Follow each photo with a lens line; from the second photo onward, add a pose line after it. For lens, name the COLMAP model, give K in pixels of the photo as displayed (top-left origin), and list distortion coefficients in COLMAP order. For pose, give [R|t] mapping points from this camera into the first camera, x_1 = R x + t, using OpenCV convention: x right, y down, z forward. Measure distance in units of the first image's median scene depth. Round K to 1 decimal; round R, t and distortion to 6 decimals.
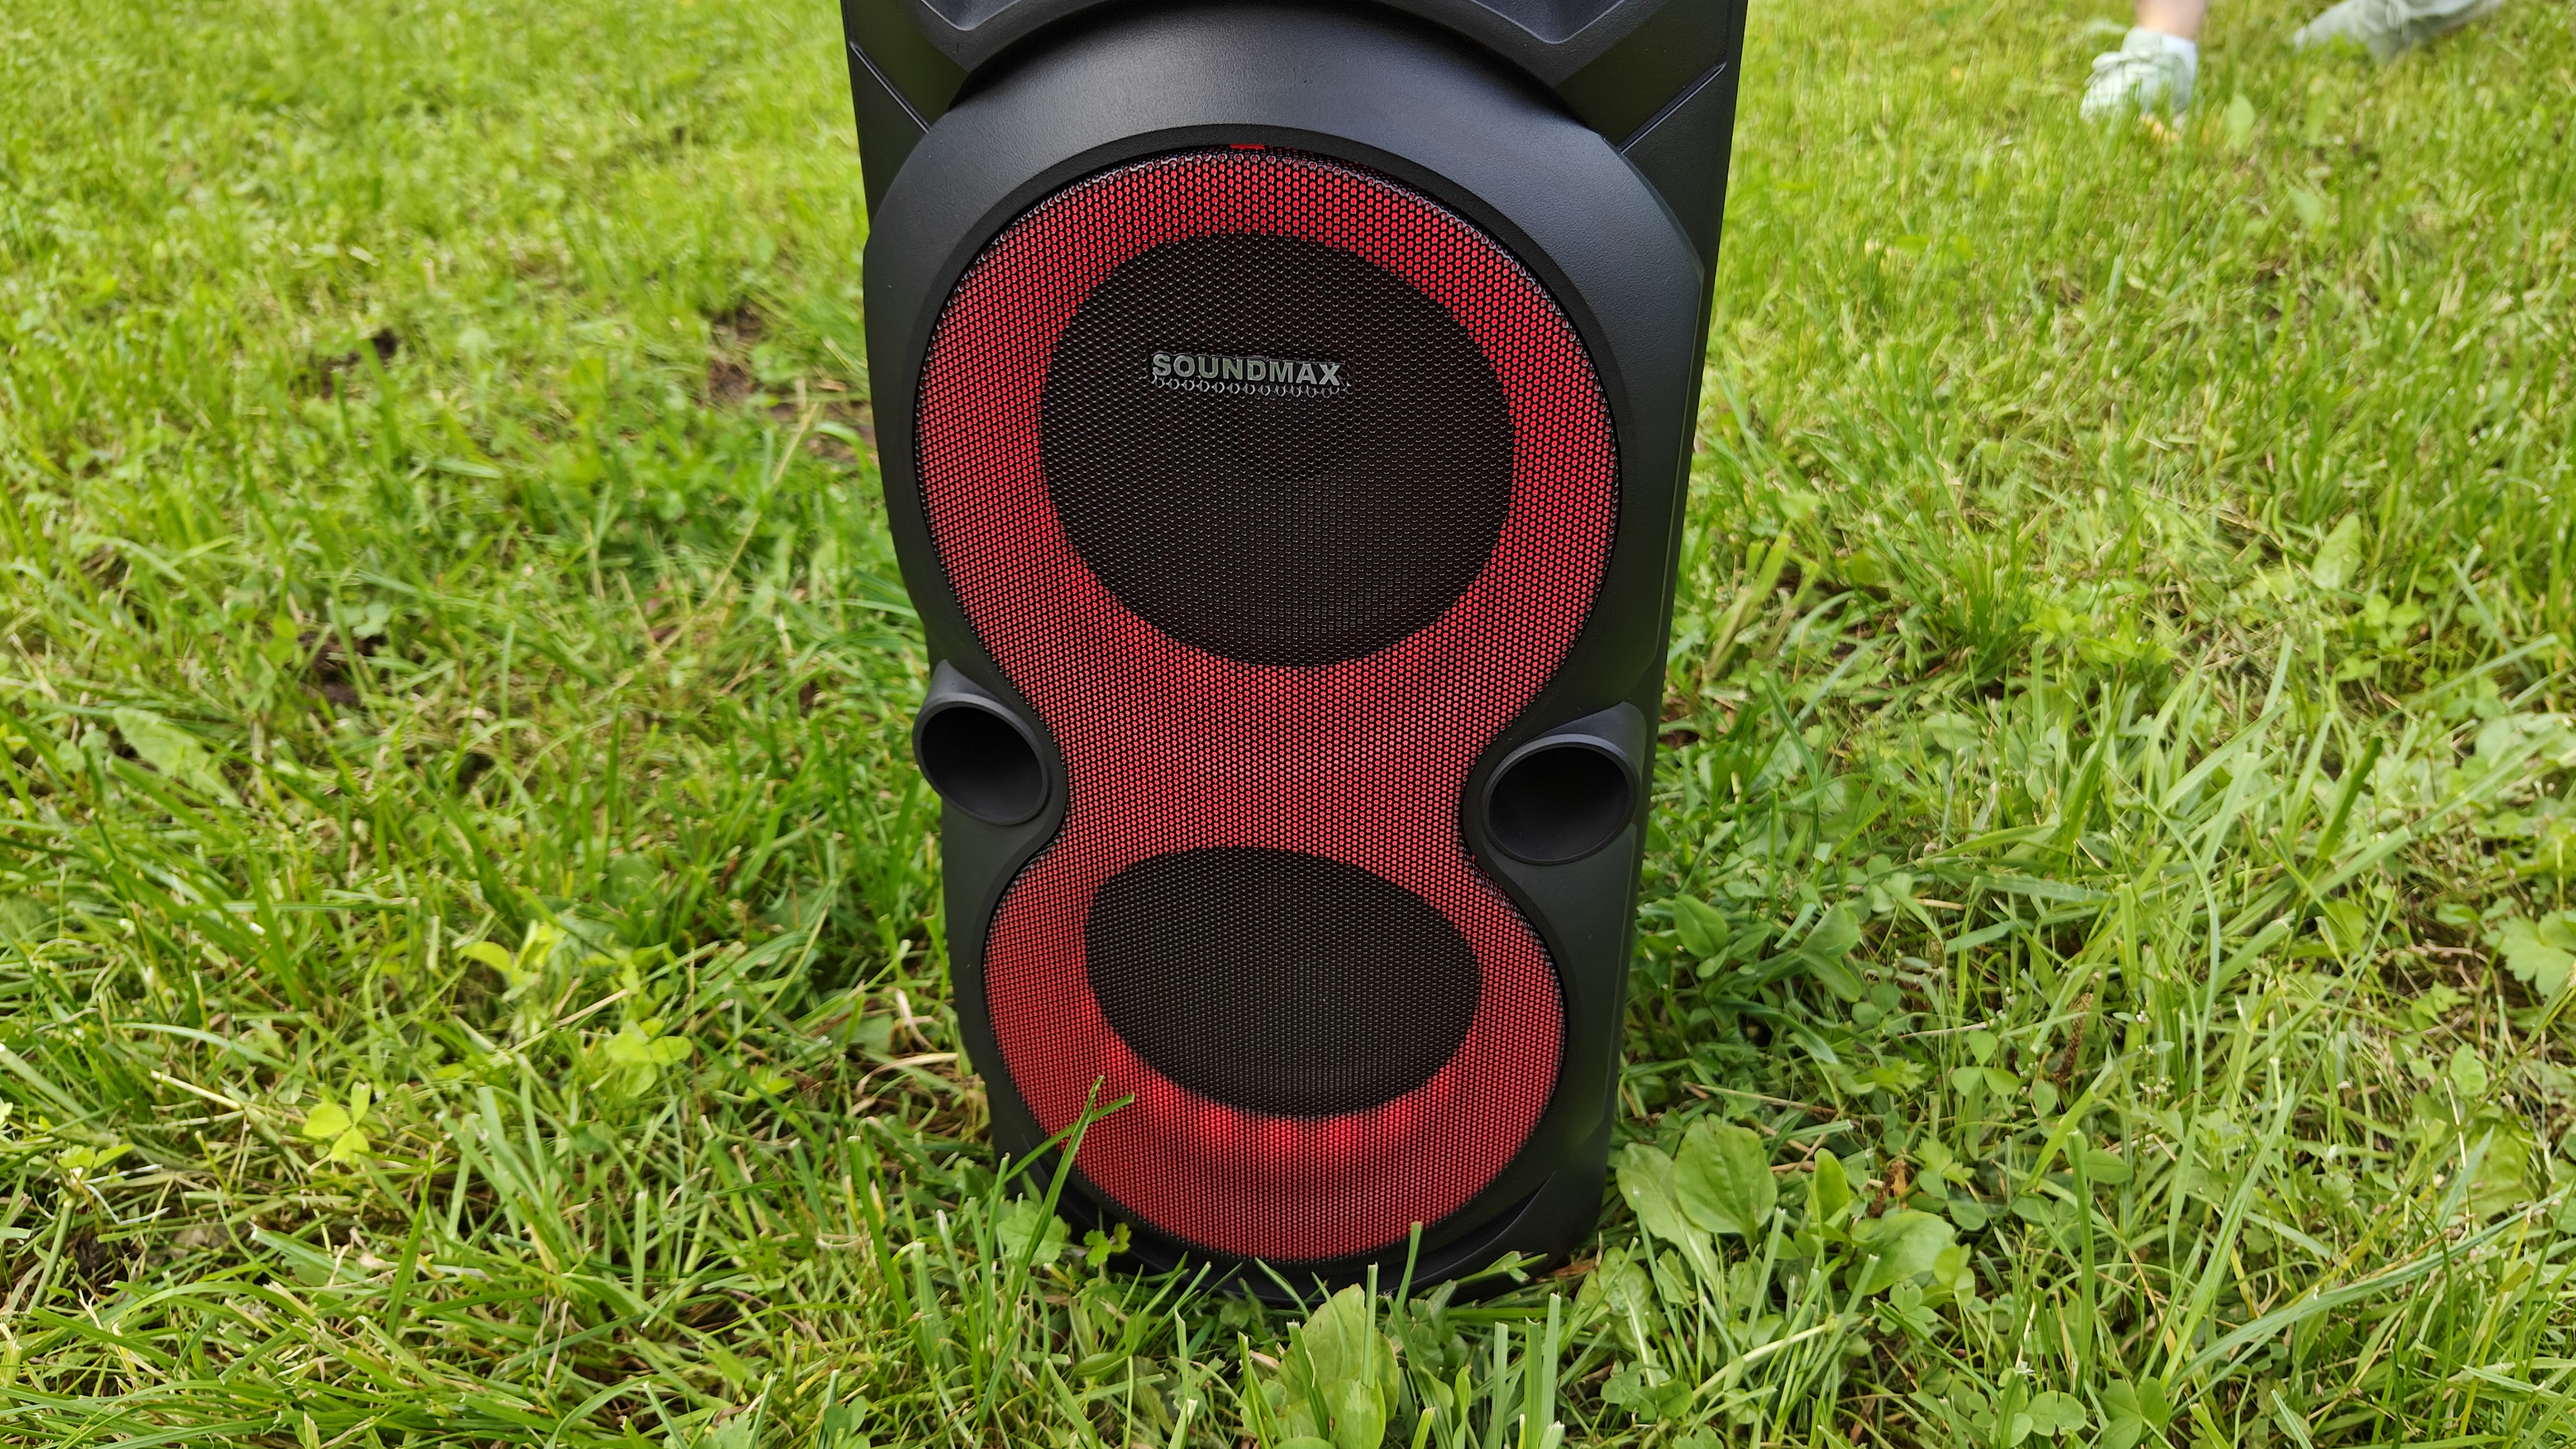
lens RADIAL K [[1815.6, 0, 1288.0], [0, 1815.6, 724.5], [0, 0, 1]] dist [0.000565, 0.000703]
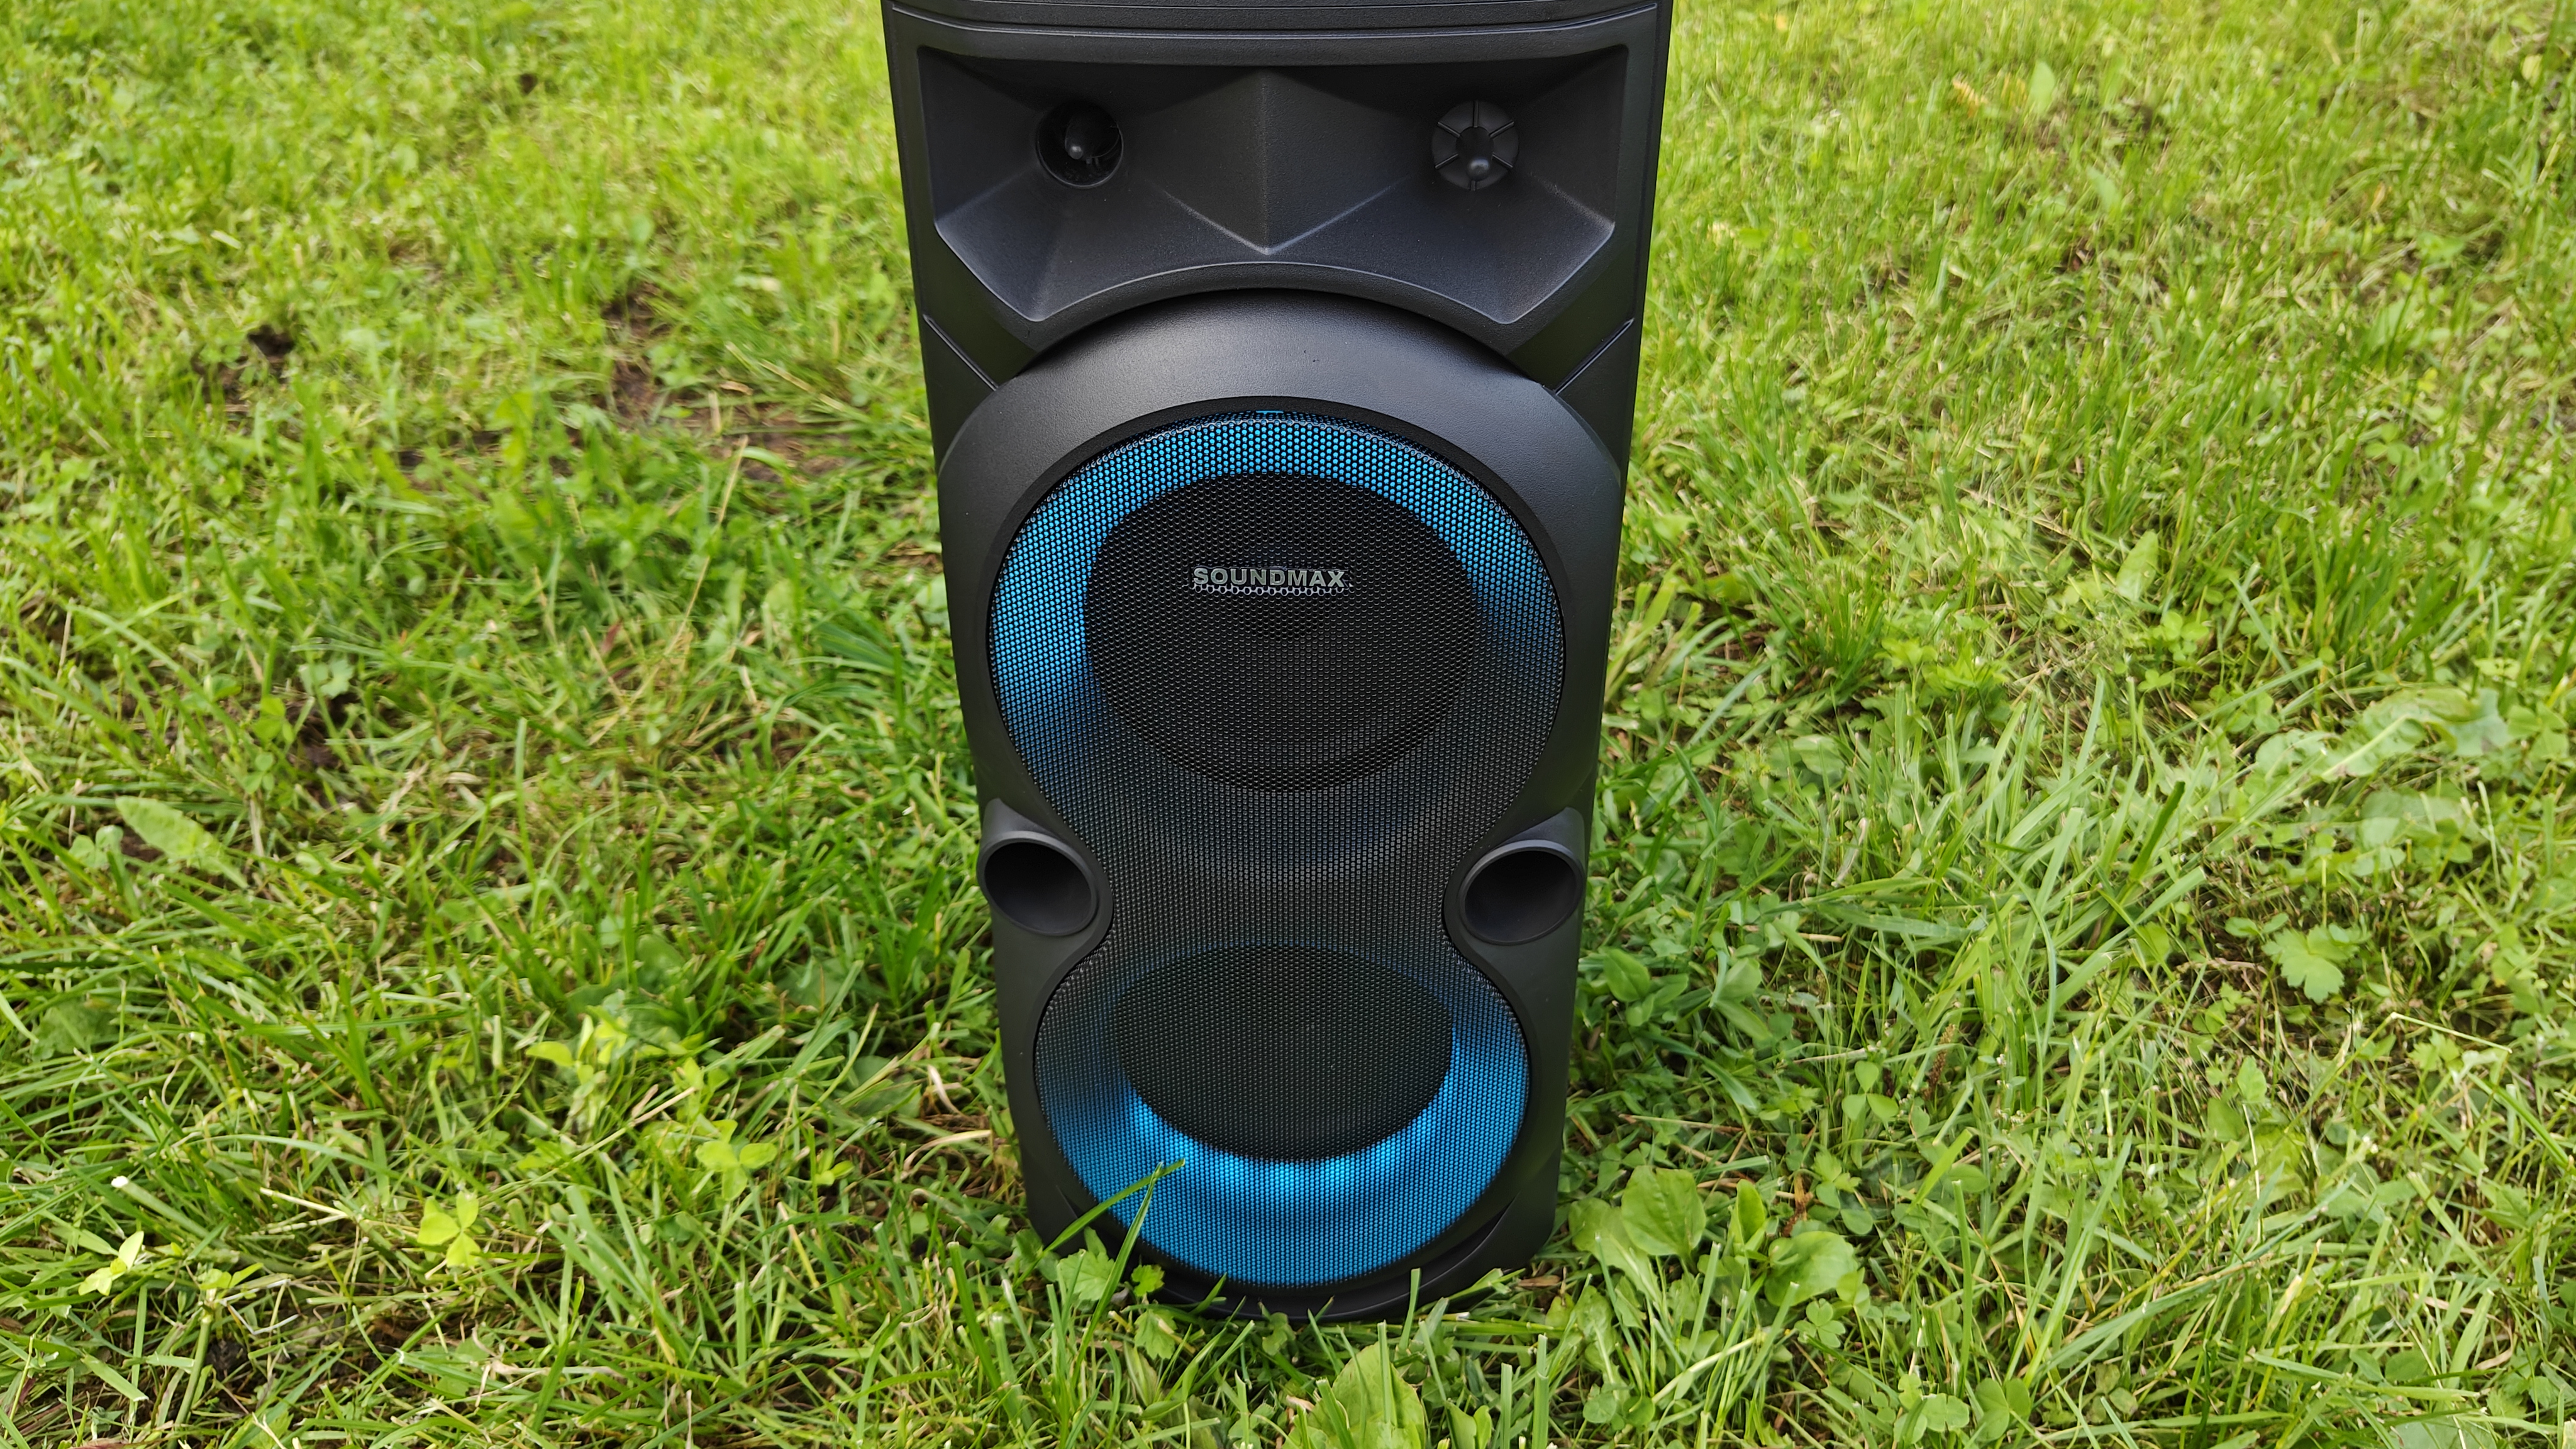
lens RADIAL K [[1786.6, 0, 1288.0], [0, 1786.6, 724.5], [0, 0, 1]] dist [0.002953, -0.000228]
pose [[0.995215, -0.032064, 0.092296, -0.088058], [0.025402, 0.997046, 0.072478, -0.136335], [-0.094347, -0.069787, 0.993090, -0.102109]]
